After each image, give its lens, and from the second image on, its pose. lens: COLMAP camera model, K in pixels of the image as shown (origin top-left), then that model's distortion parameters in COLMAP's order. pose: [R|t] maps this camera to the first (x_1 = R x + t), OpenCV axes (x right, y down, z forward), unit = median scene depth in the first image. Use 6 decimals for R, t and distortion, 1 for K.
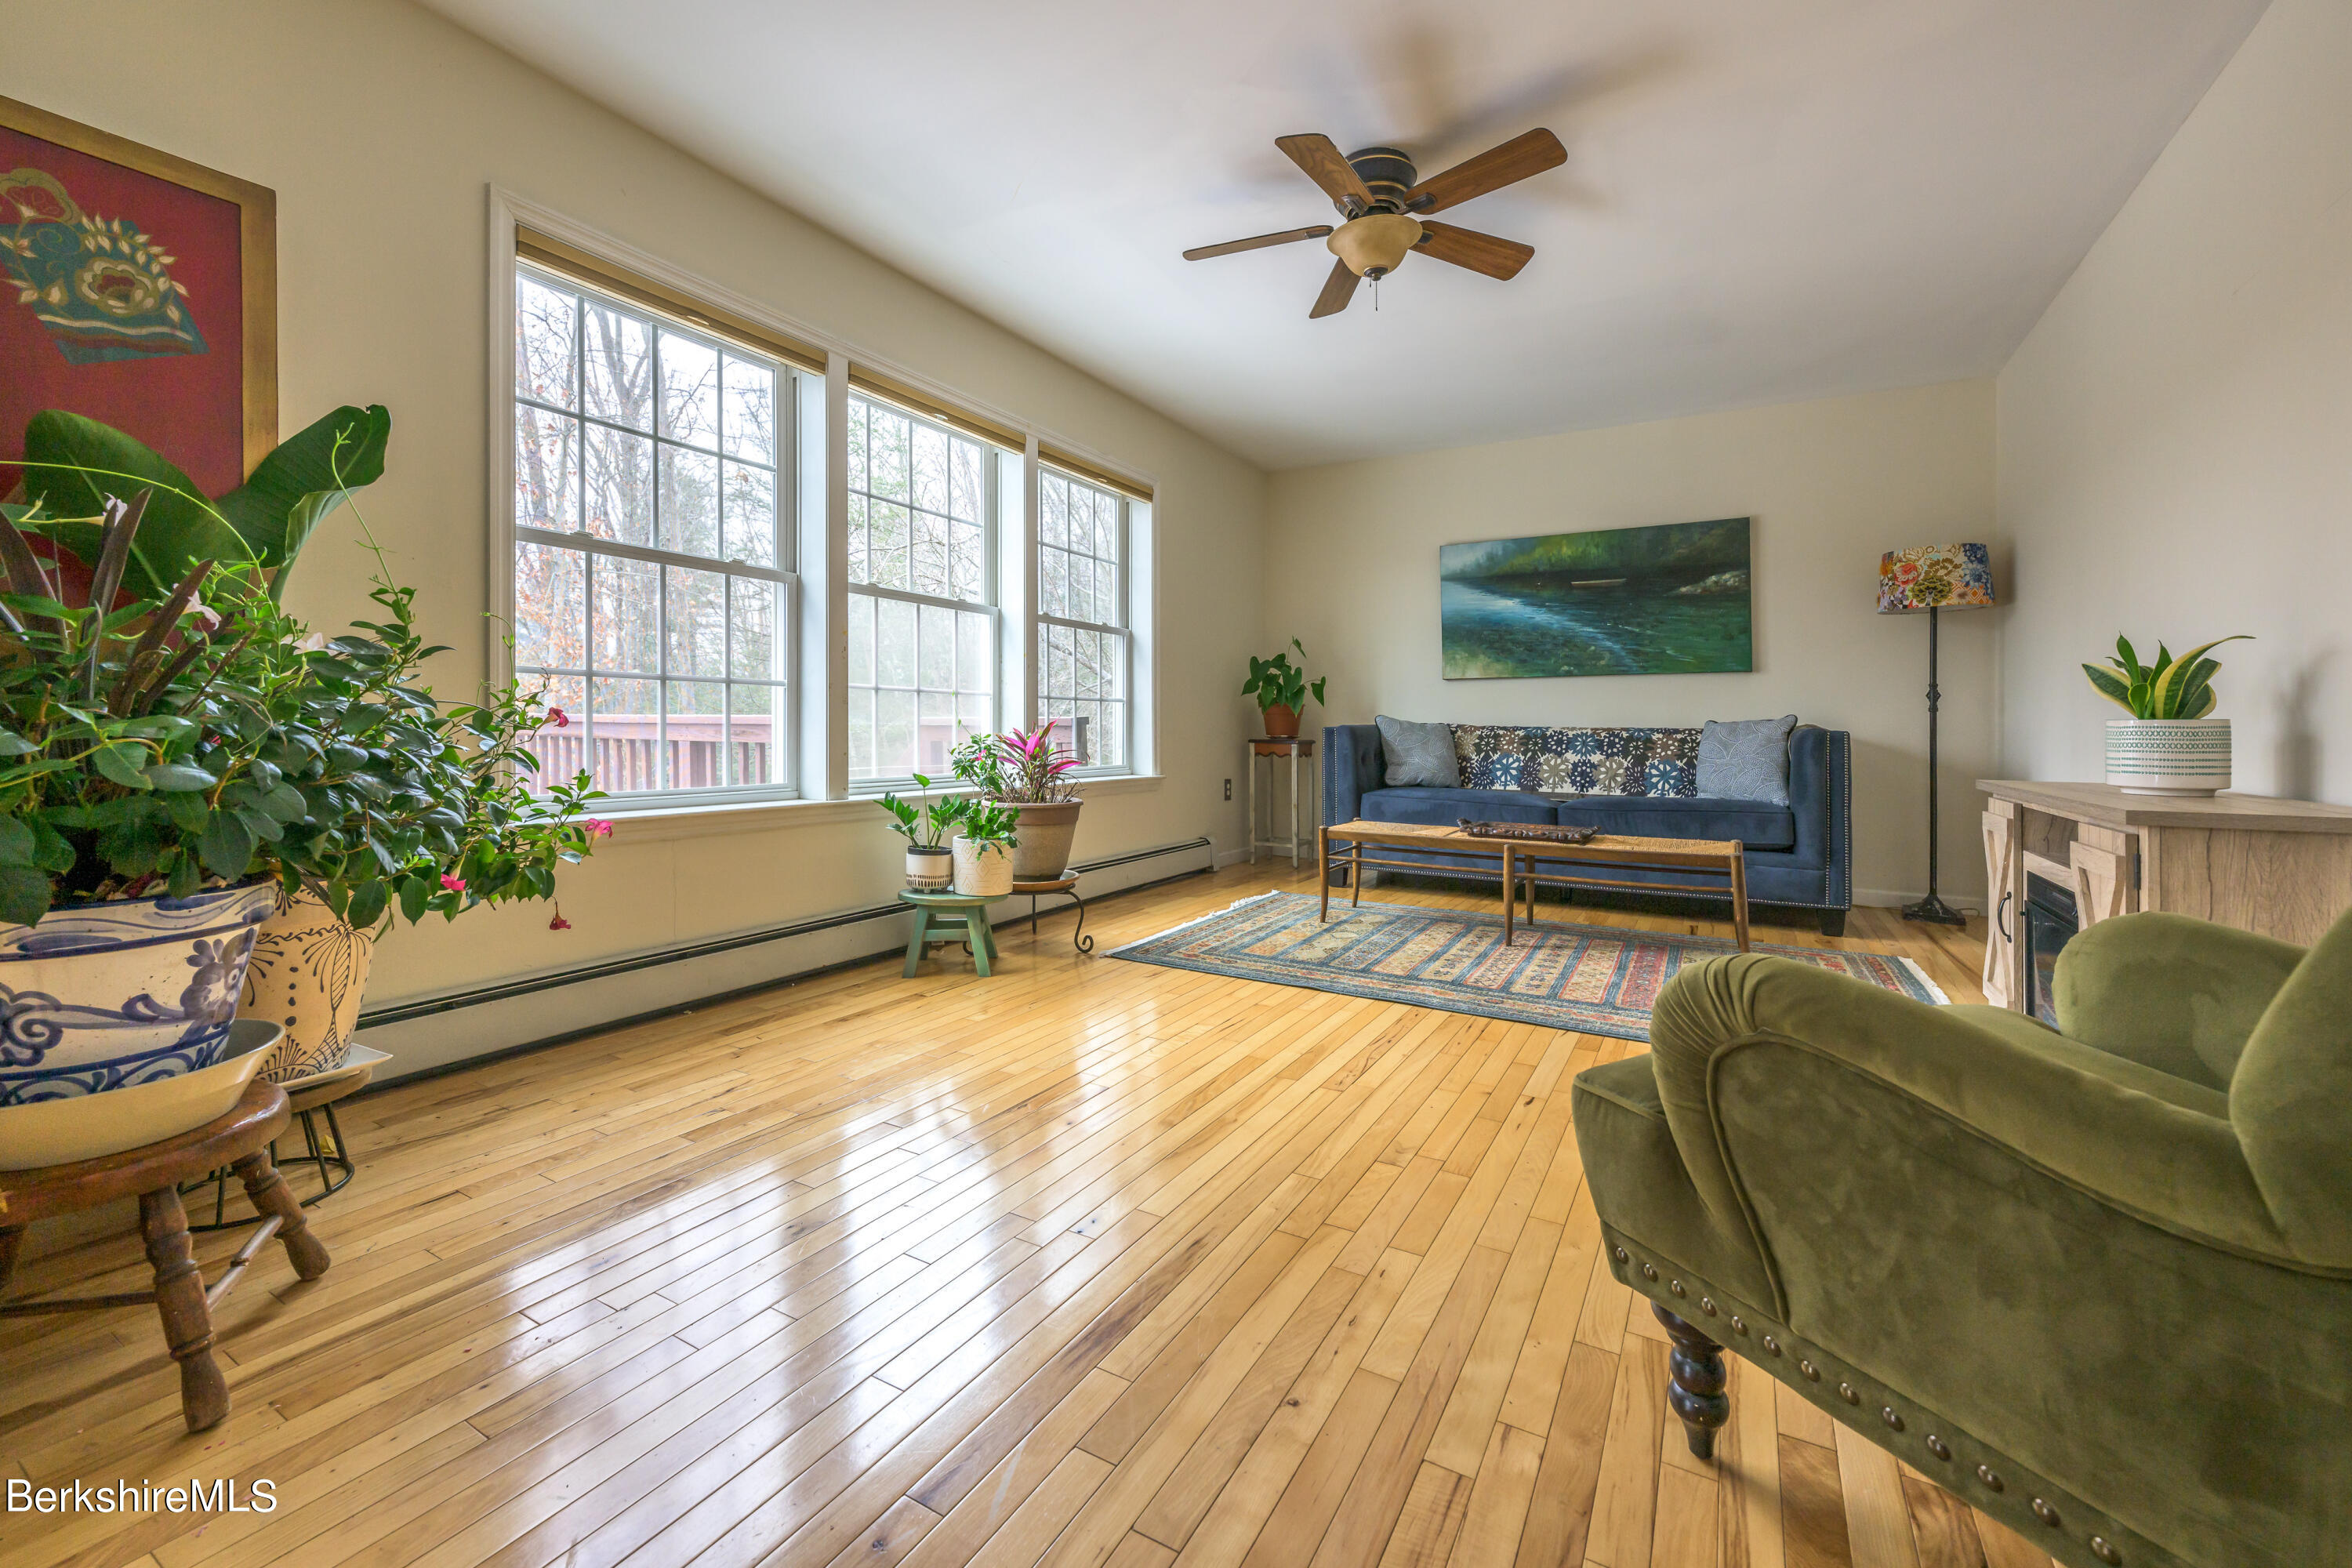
lens RADIAL K [[1015.6, 0, 1145.6], [0, 1015.6, 721.1], [0, 0, 1]] dist [-0.000374, -0.000090]
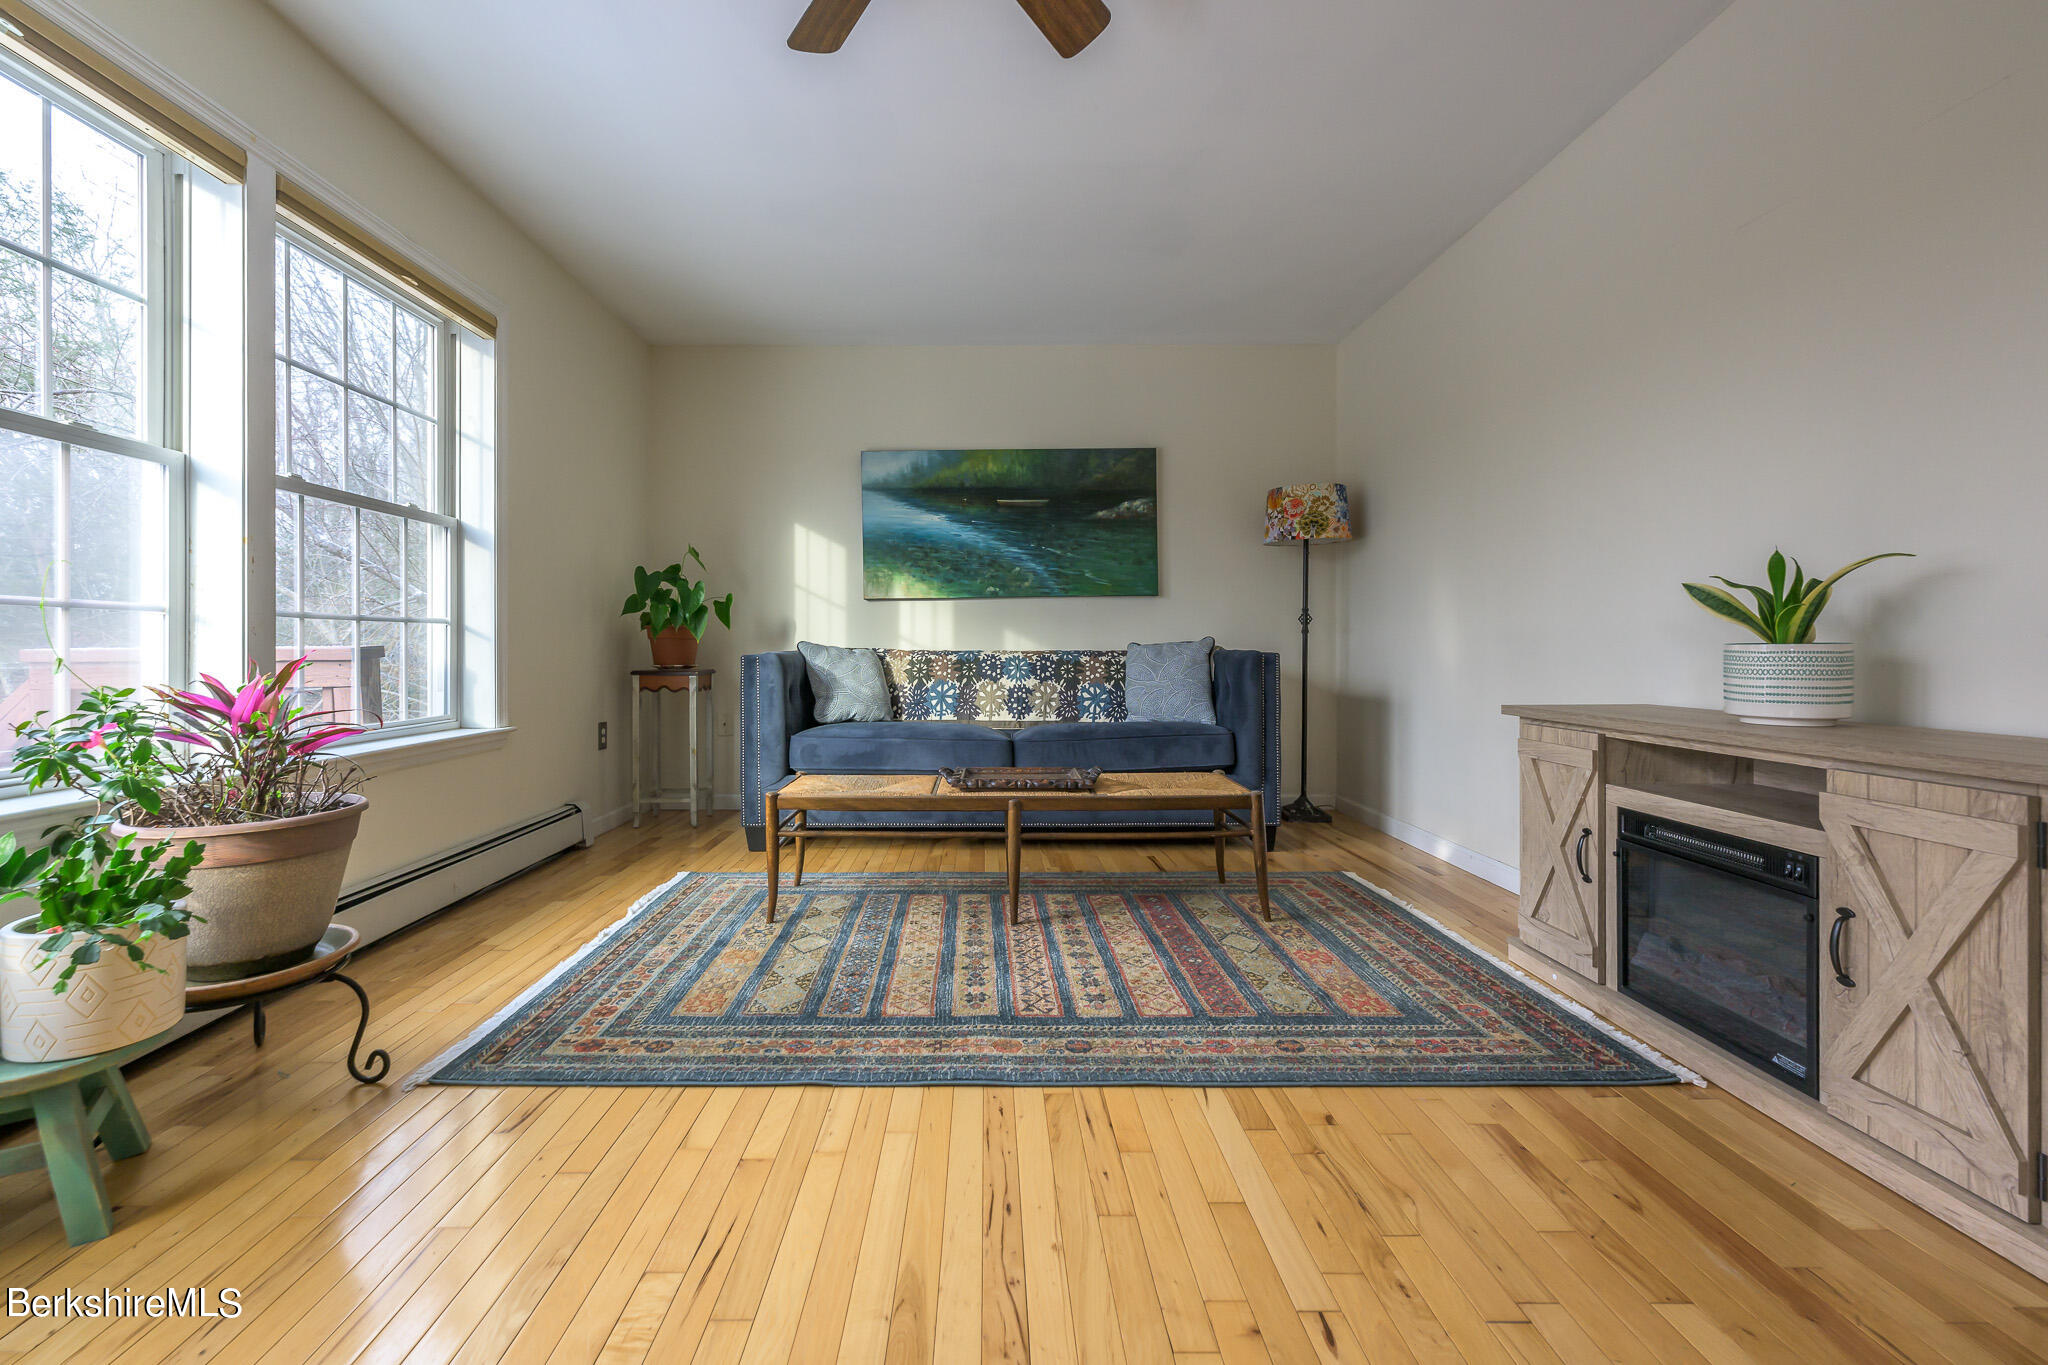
lens RADIAL K [[905.7, 0, 1025.0], [0, 905.7, 629.3], [0, 0, 1]] dist [-0.001917, 0.000162]
pose [[0.850042, -0.001503, 0.526713, -0.012260], [0.008600, 0.999902, -0.011027, -0.004940], [-0.526645, 0.013903, 0.849972, 0.289859]]
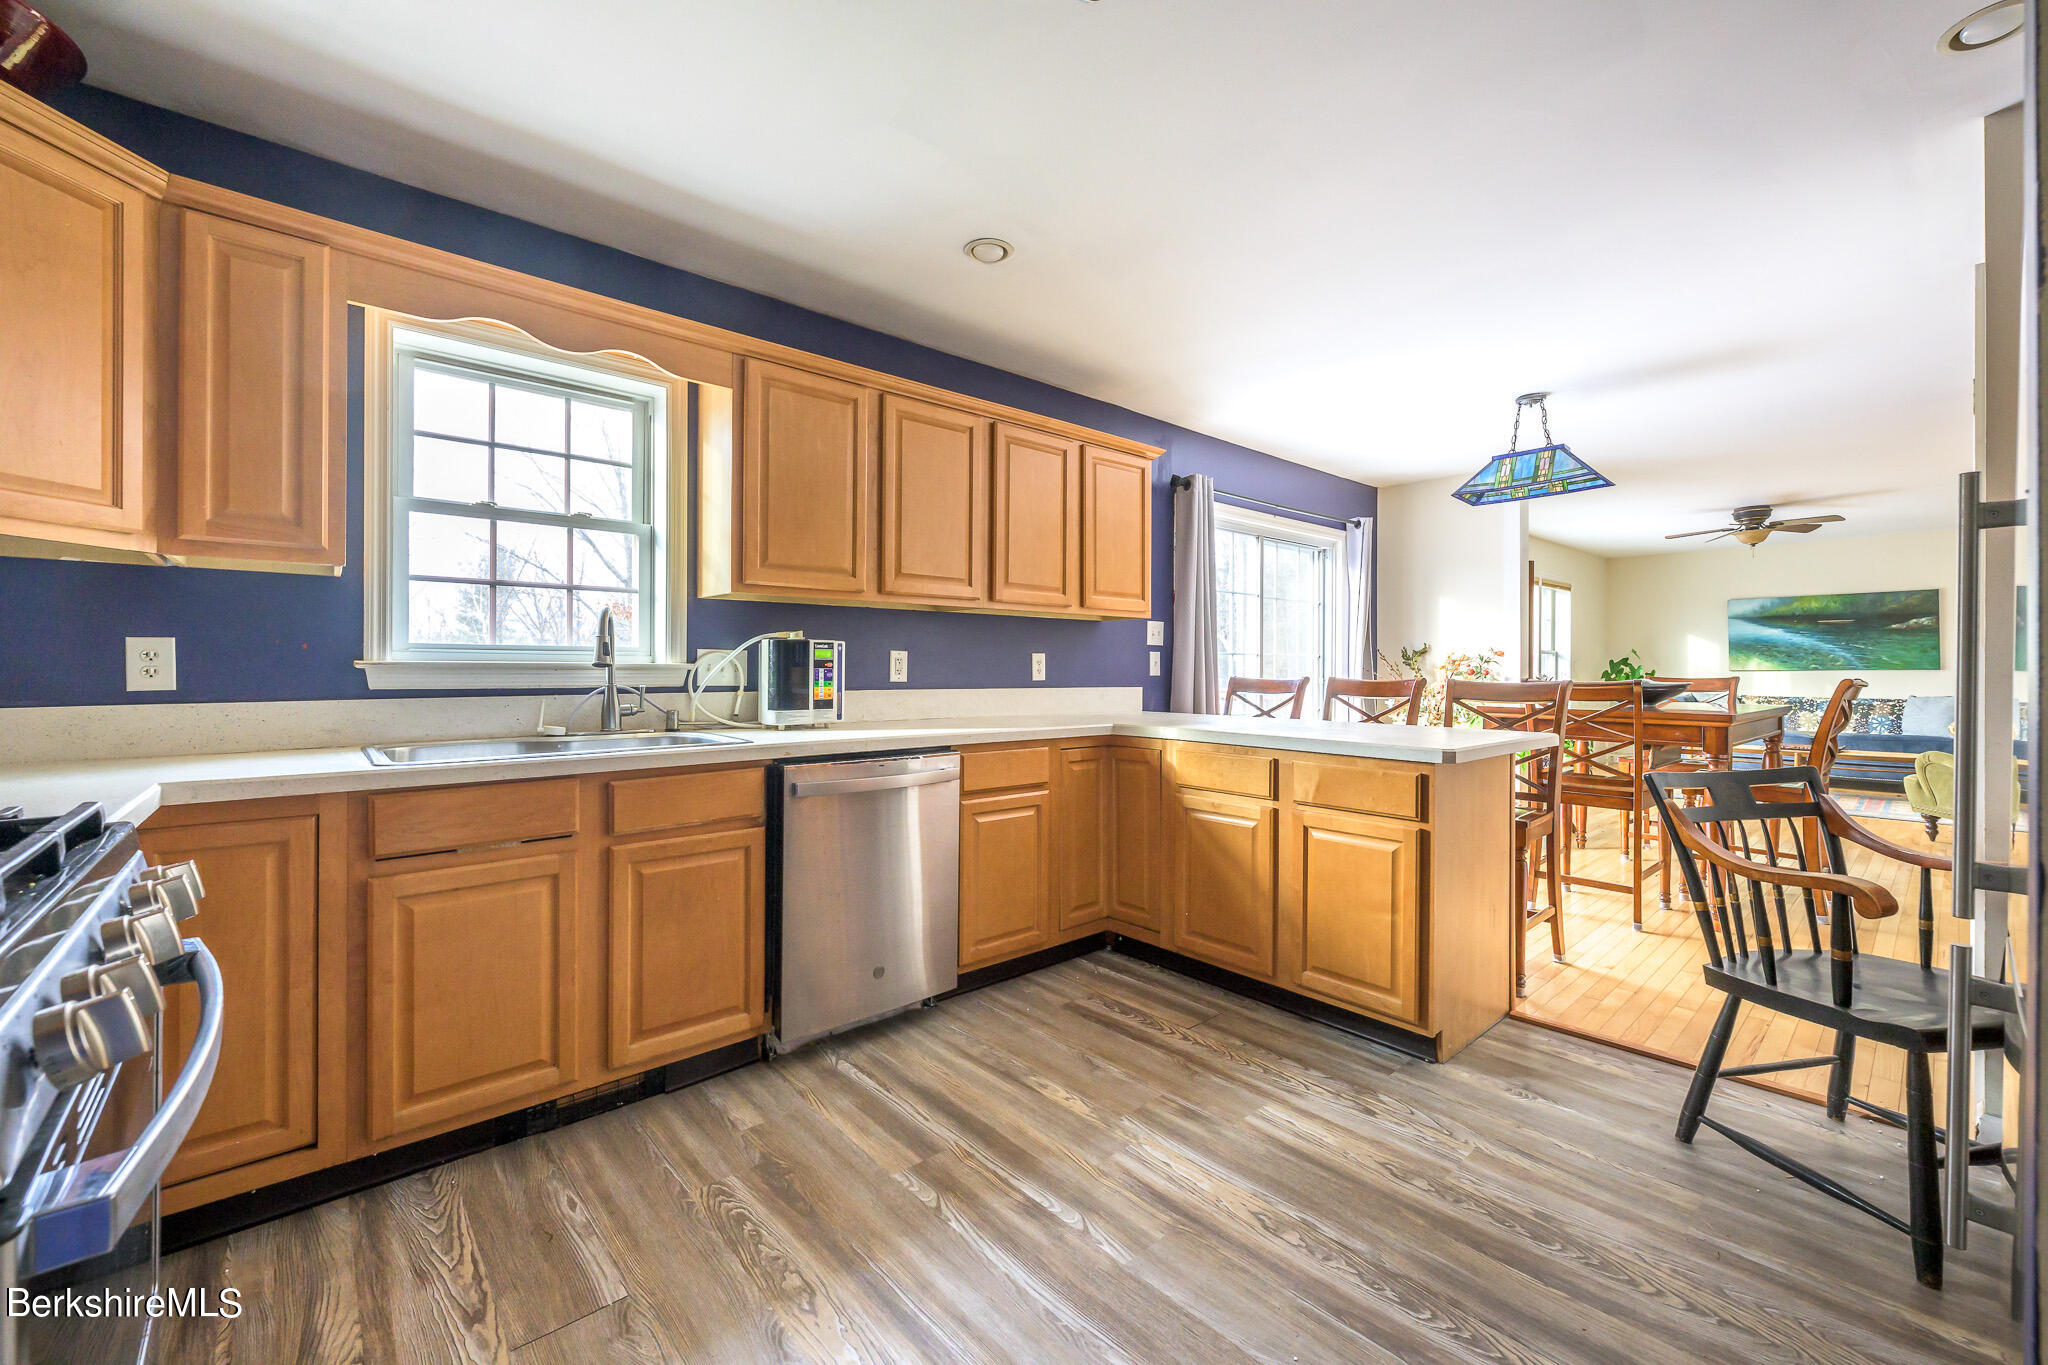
lens RADIAL K [[849.4, 0, 983.4], [0, 849.4, 673.3], [0, 0, 1]] dist [-0.000760, -0.000071]
pose [[0.944072, -0.003294, -0.329723, -0.597558], [0.005389, 0.999971, 0.005442, -0.062548], [0.329695, -0.006914, 0.944062, -1.141210]]
